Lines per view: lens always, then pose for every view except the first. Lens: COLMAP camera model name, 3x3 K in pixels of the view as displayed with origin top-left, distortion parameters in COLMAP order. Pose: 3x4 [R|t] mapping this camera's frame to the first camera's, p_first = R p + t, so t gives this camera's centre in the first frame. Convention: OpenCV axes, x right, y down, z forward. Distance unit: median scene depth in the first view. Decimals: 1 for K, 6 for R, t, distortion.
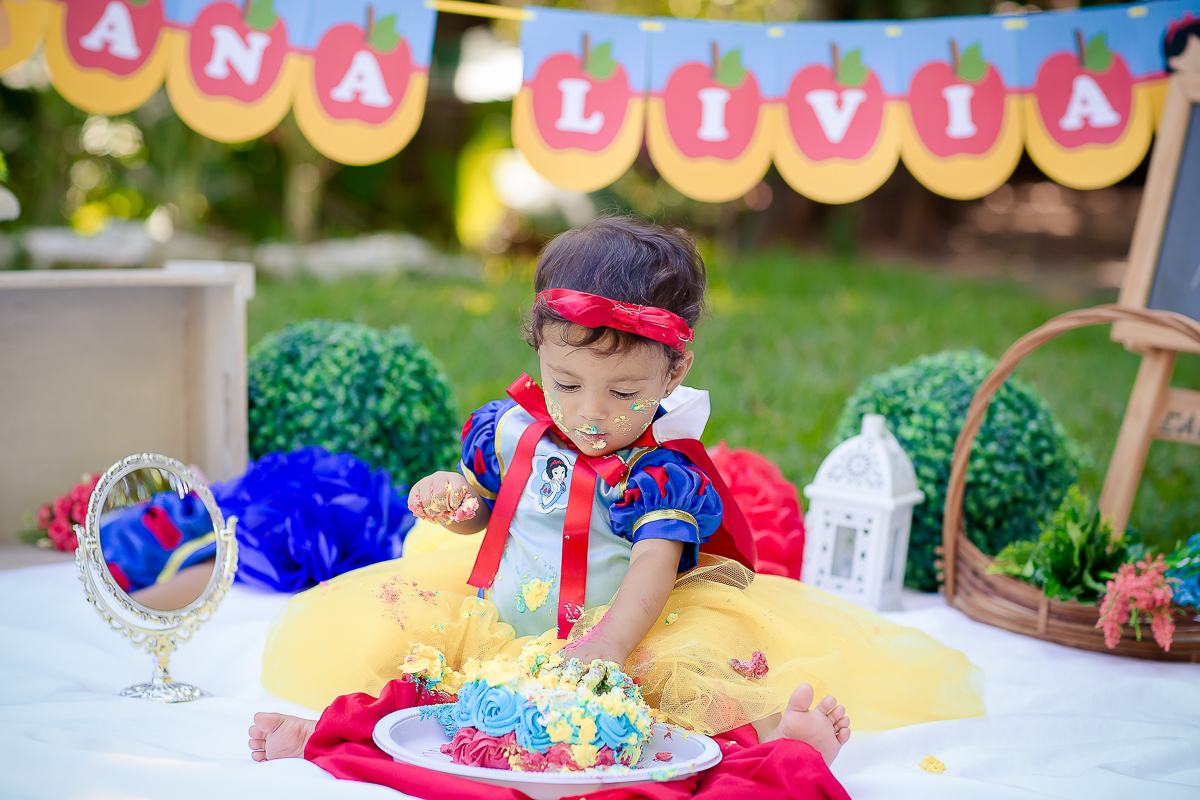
lens RADIAL K [[2960.1, 0, 600.0], [0, 2960.1, 400.0], [0, 0, 1]] dist [-0.148842, -0.540904]
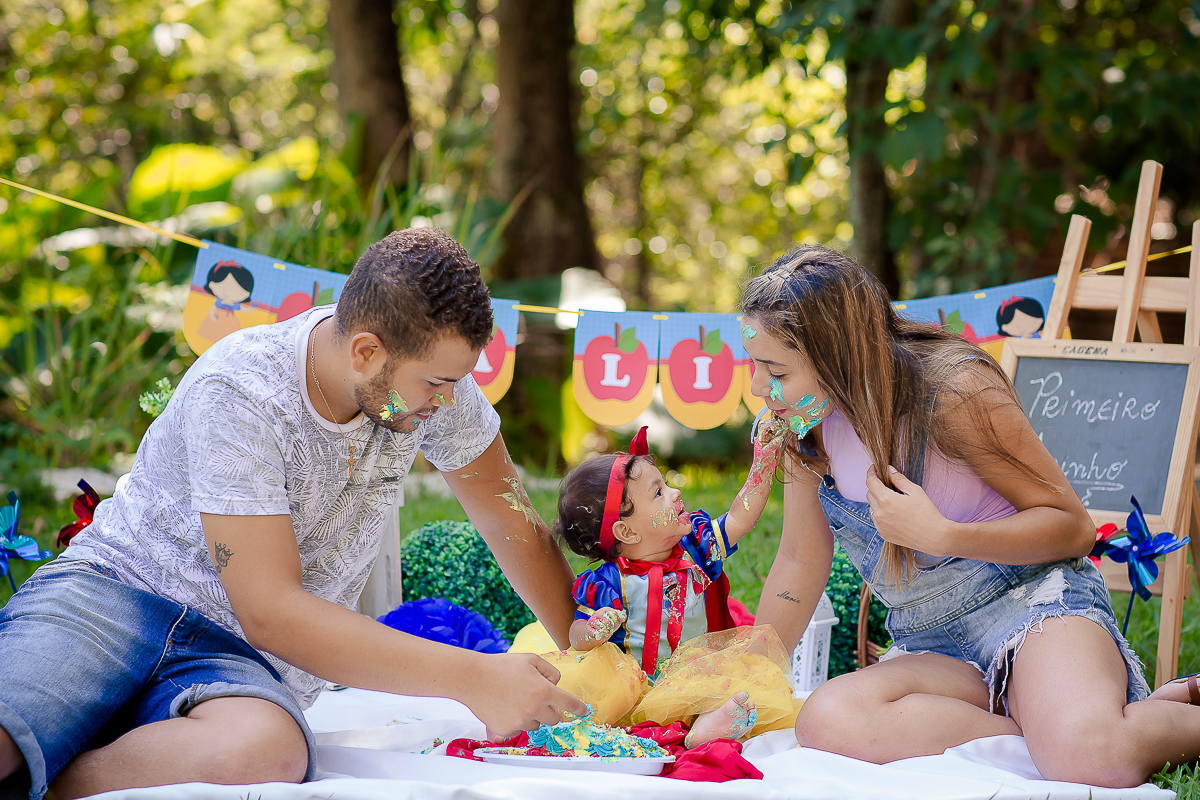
lens RADIAL K [[3238.7, 0, 600.0], [0, 3238.7, 400.0], [0, 0, 1]] dist [-0.122302, -1.073170]
pose [[0.998751, -0.033143, -0.037380, 0.051203], [0.030418, 0.996993, -0.071266, 0.034357], [0.039630, 0.070040, 0.996757, -0.698628]]
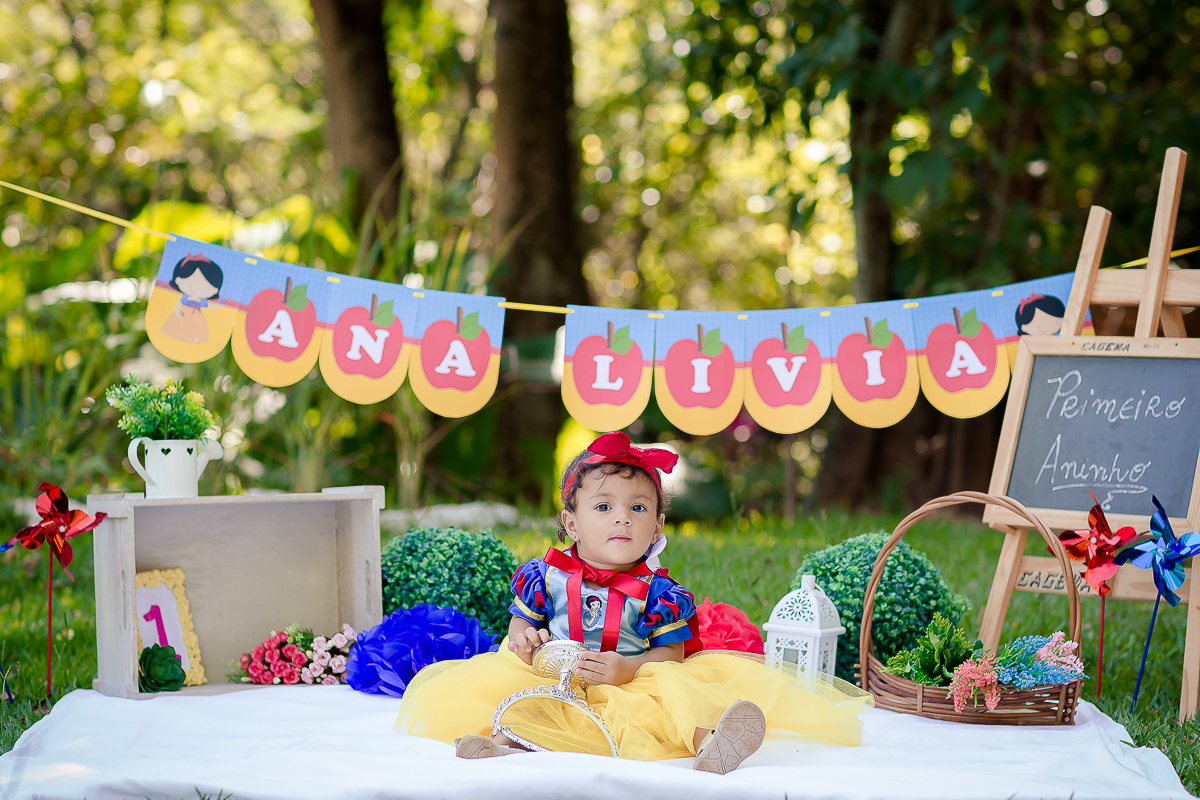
lens RADIAL K [[3238.7, 0, 600.0], [0, 3238.7, 400.0], [0, 0, 1]] dist [-0.122302, -1.073170]
pose [[0.998871, -0.030439, -0.036462, 0.049763], [0.026608, 0.994499, -0.101309, 0.077994], [0.039345, 0.100225, 0.994187, -0.601380]]
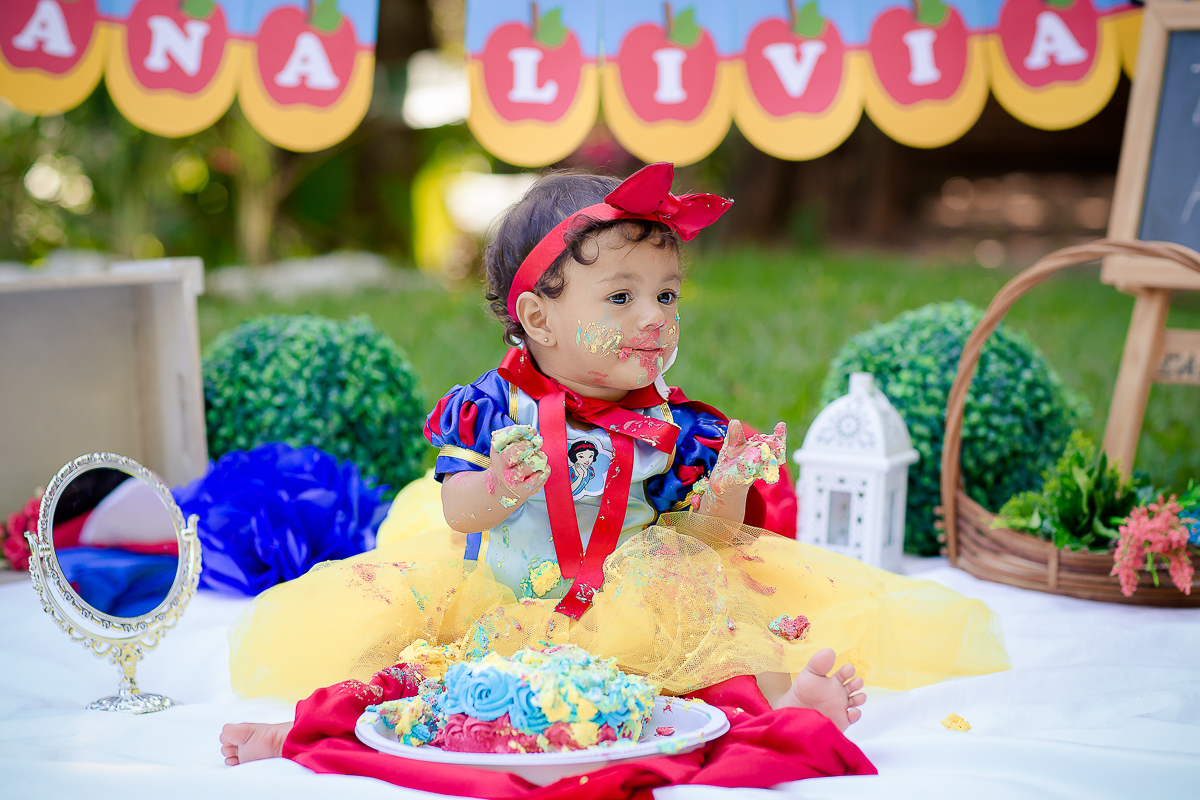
lens RADIAL K [[2960.1, 0, 600.0], [0, 2960.1, 400.0], [0, 0, 1]] dist [-0.148842, -0.540904]
pose [[0.997899, -0.063882, 0.010815, -0.002173], [0.064003, 0.997887, -0.011175, 0.018817], [-0.010078, 0.011844, 0.999879, 0.047165]]
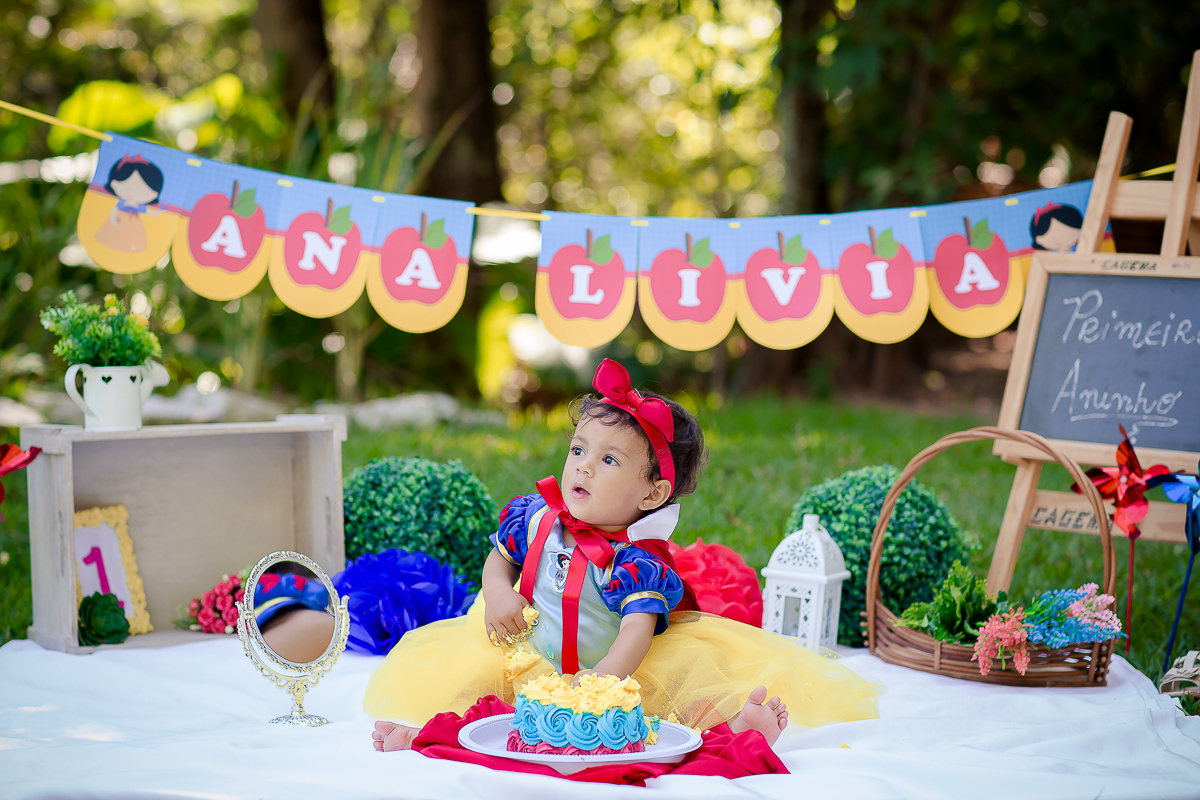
lens RADIAL K [[2960.1, 0, 600.0], [0, 2960.1, 400.0], [0, 0, 1]] dist [-0.148842, -0.540904]
pose [[0.999615, -0.027610, -0.002644, 0.001605], [0.027439, 0.998317, -0.051082, 0.019045], [0.004050, 0.050990, 0.998691, -0.342412]]
